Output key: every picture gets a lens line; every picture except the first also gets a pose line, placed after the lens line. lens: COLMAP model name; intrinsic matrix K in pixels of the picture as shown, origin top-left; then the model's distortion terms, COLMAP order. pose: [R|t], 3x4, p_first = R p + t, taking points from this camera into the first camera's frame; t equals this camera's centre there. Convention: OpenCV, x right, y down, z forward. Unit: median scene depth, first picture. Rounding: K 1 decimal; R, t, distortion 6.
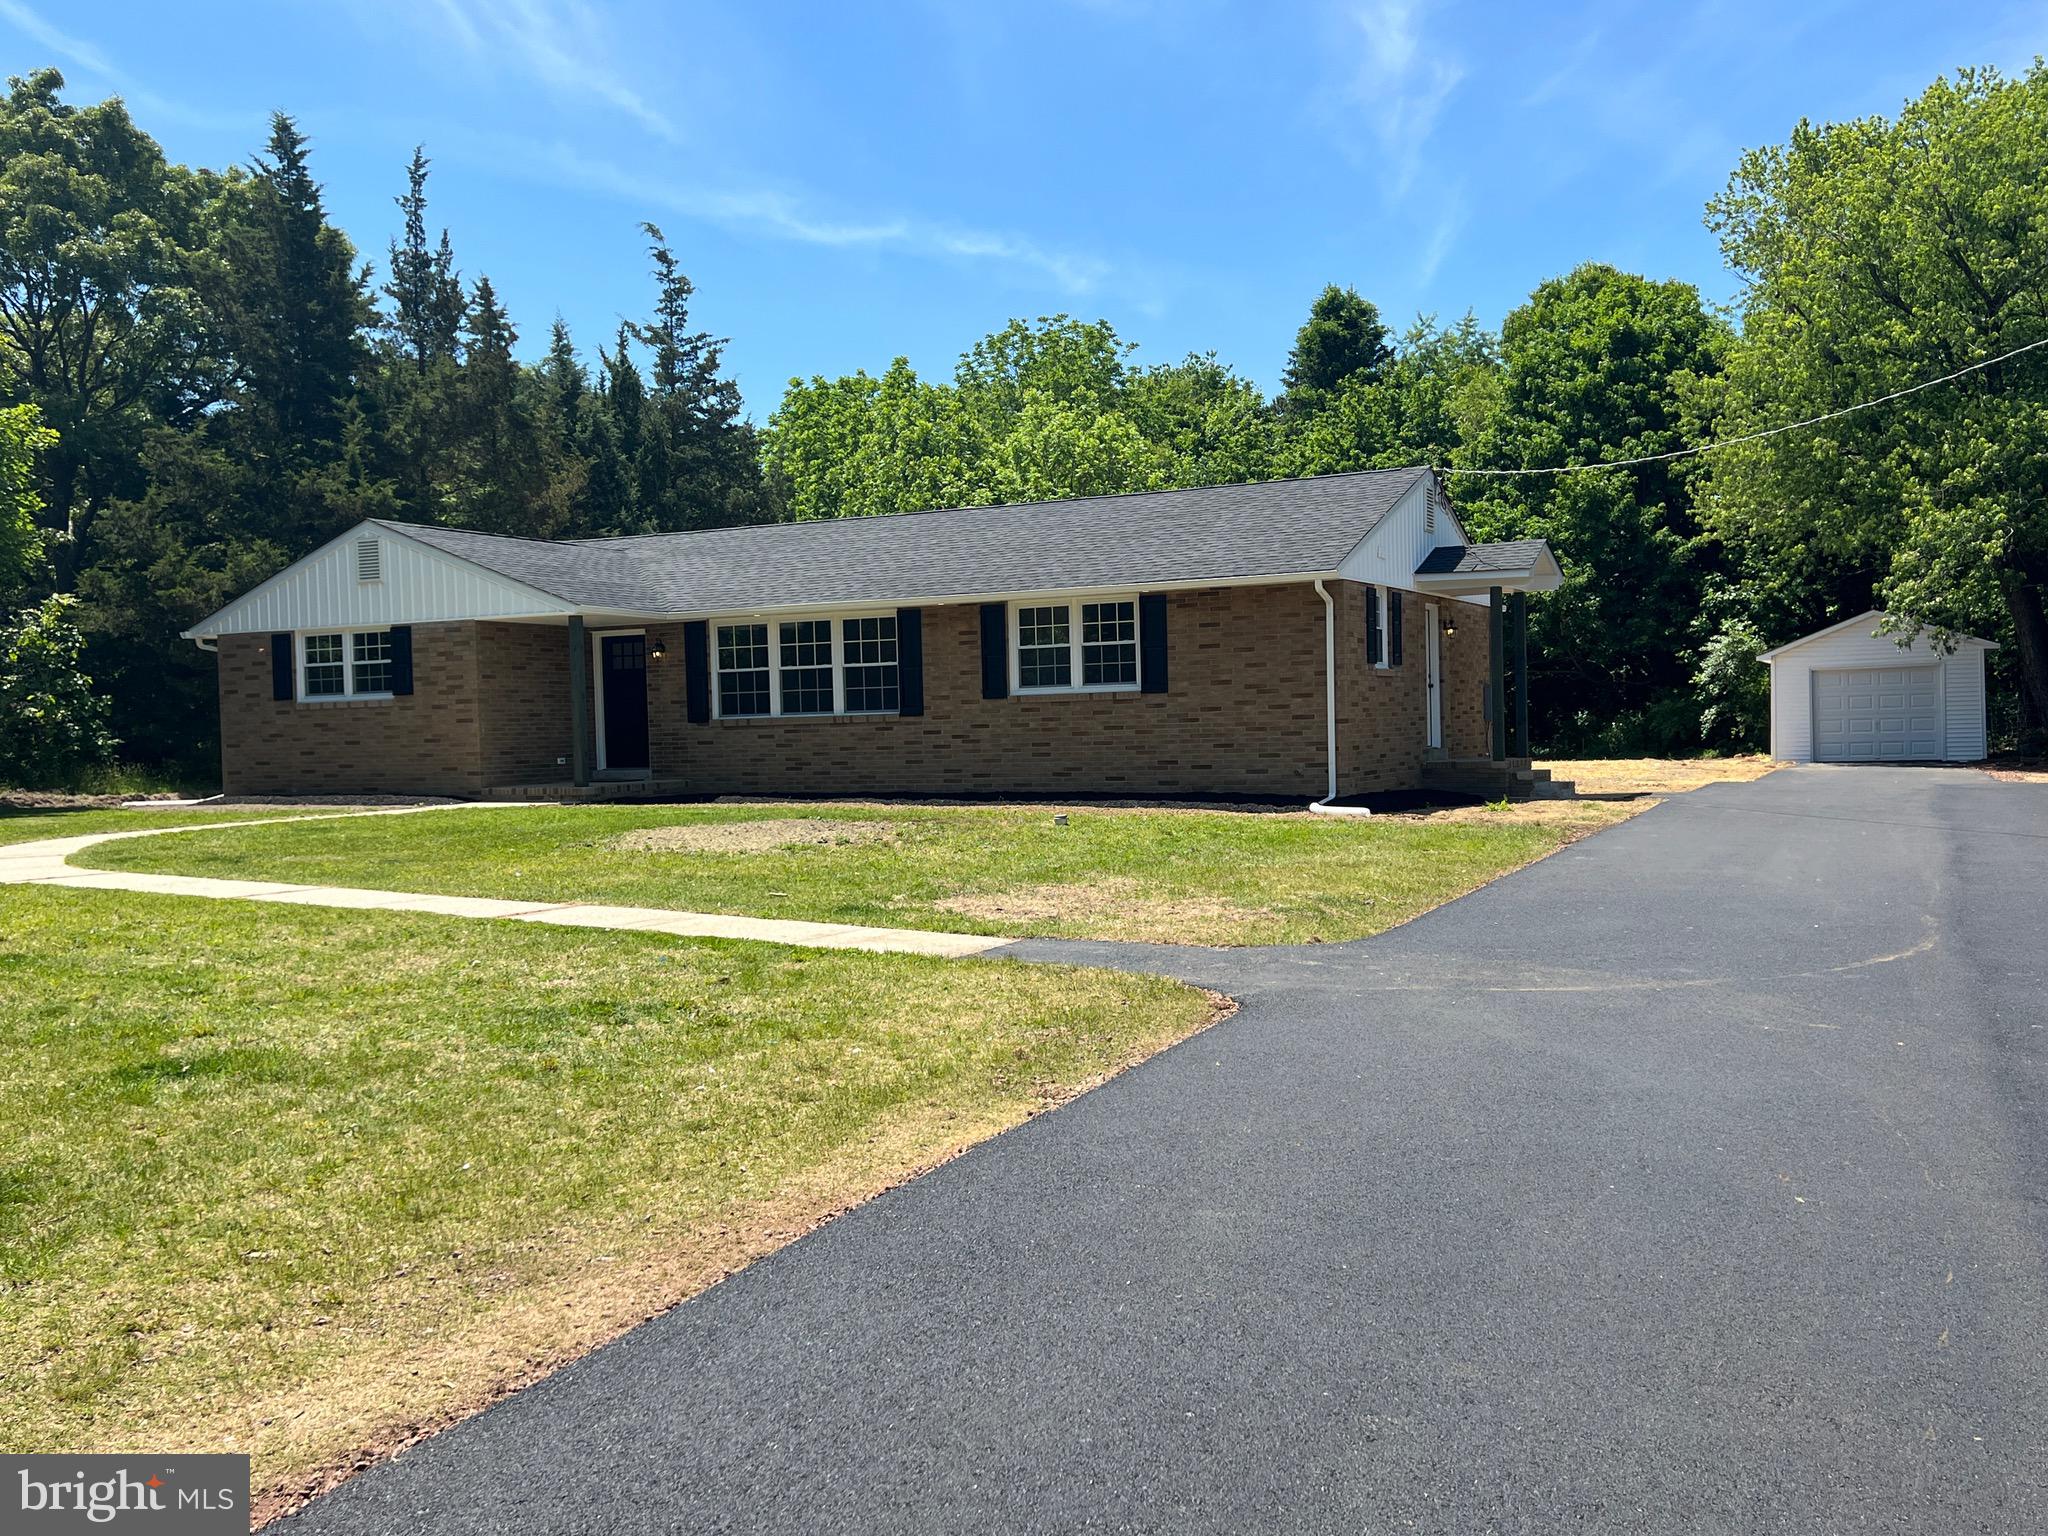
lens RADIAL K [[1905.8, 0, 1025.5], [0, 1905.8, 781.6], [0, 0, 1]] dist [0.150620, -0.273050]
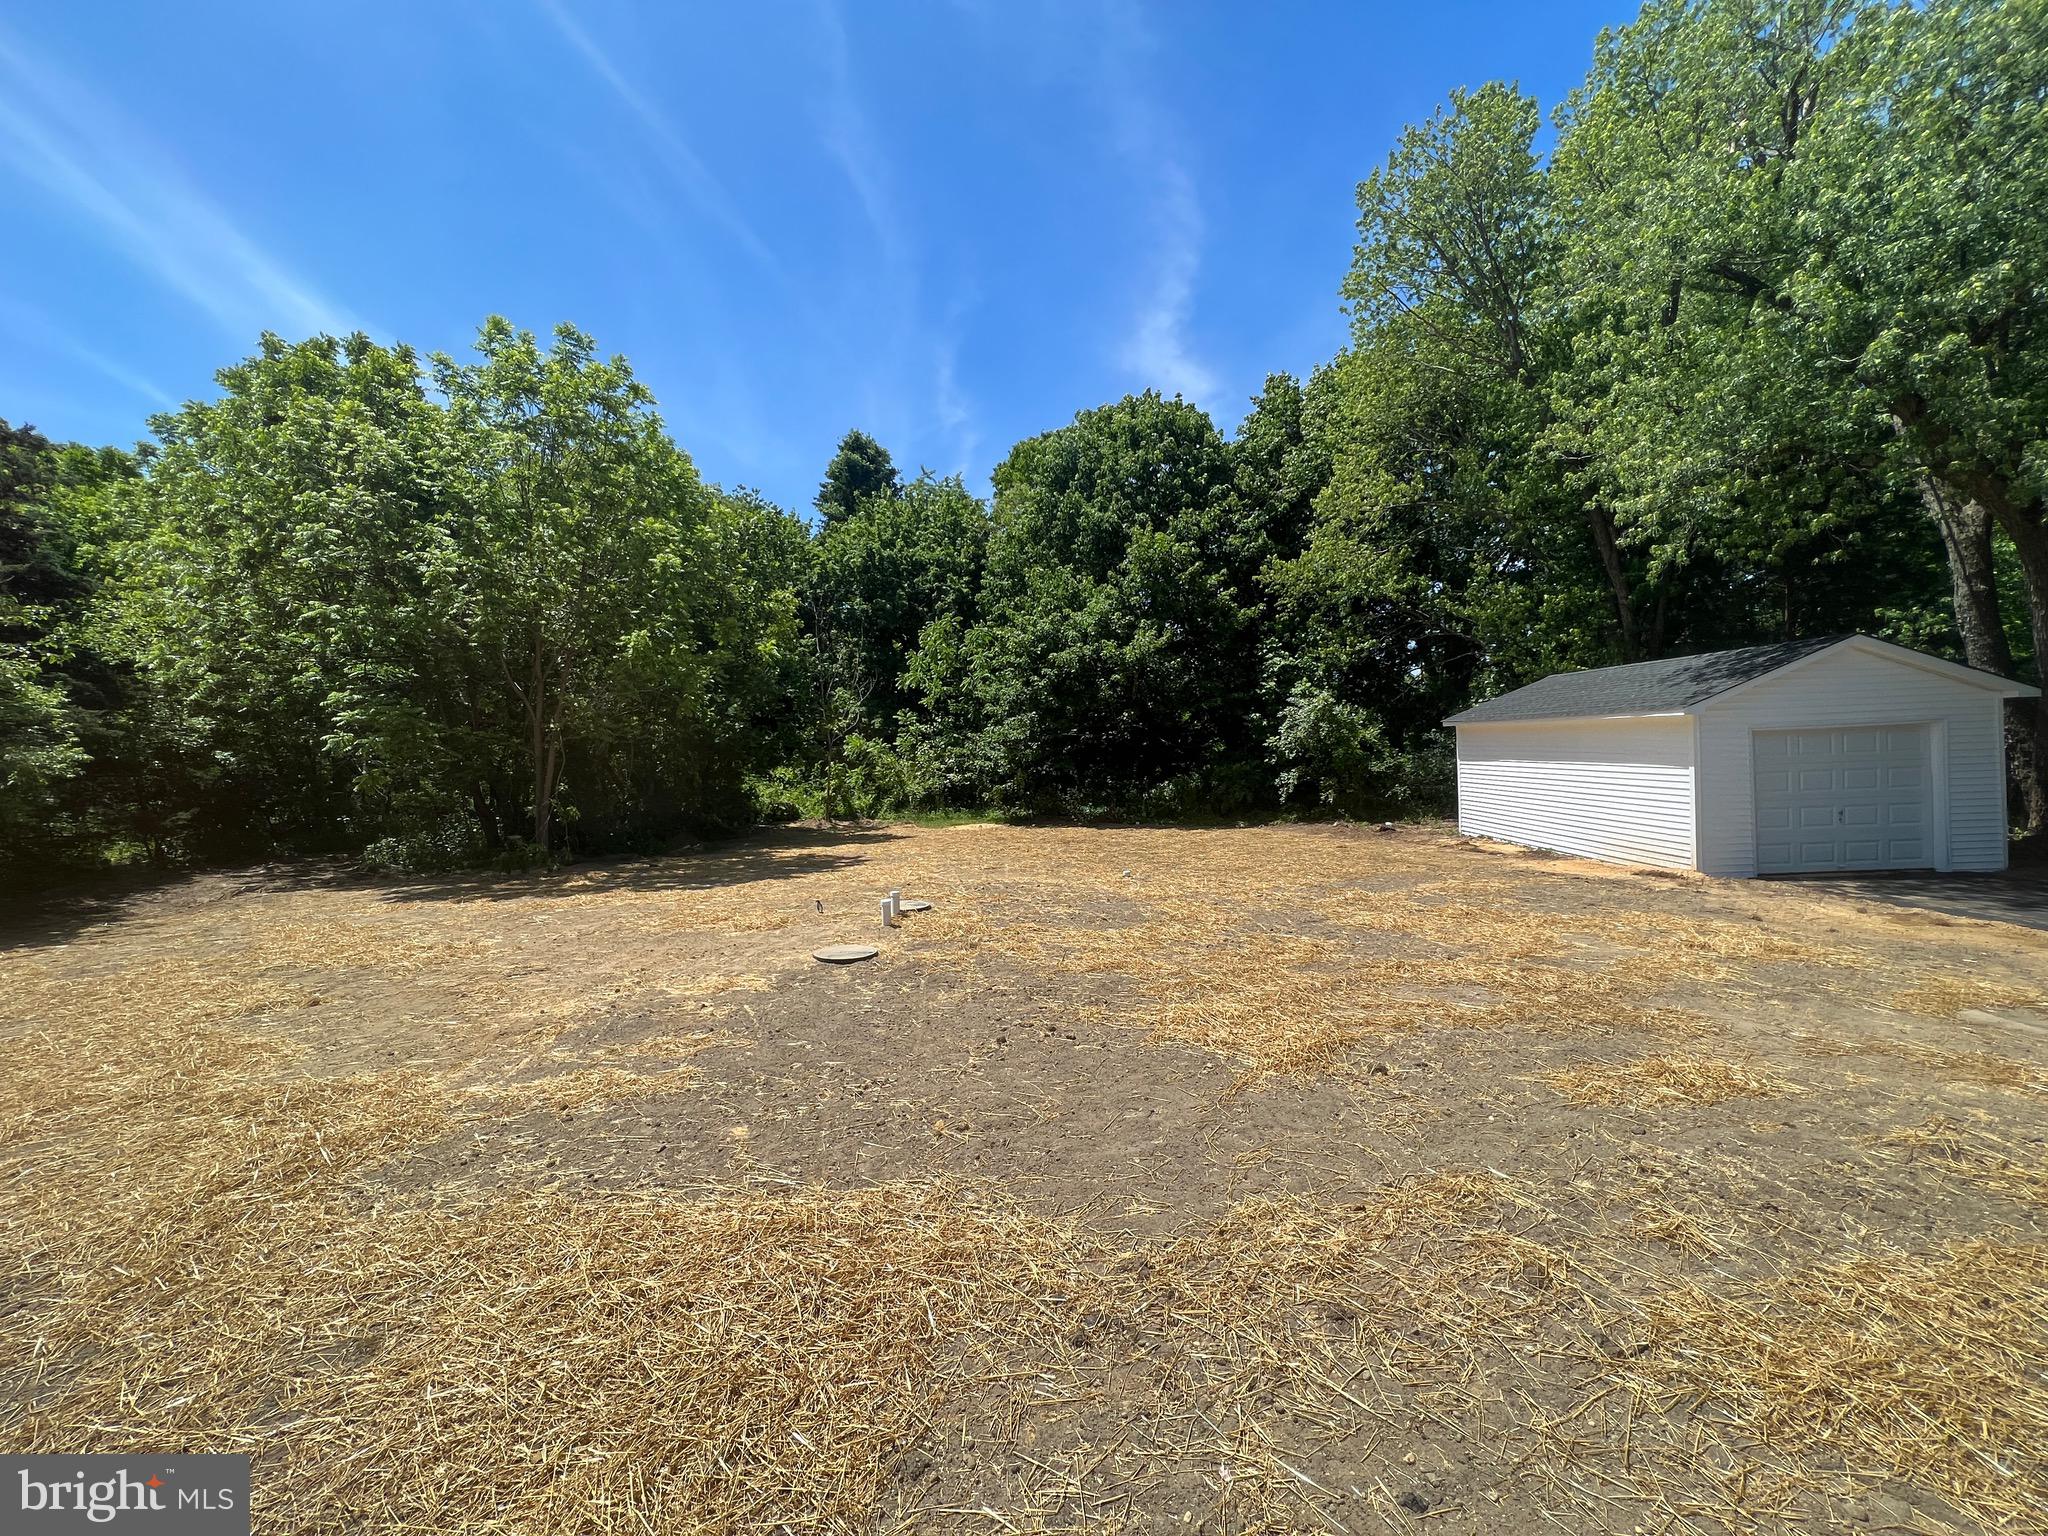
lens RADIAL K [[841.1, 0, 1014.3], [0, 841.1, 765.6], [0, 0, 1]] dist [0.019897, 0.000005]
pose [[0.914172, 0.015946, 0.405012, 0.032183], [-0.003946, 0.999529, -0.030446, -0.018880], [-0.405307, 0.026235, 0.913804, 0.455202]]
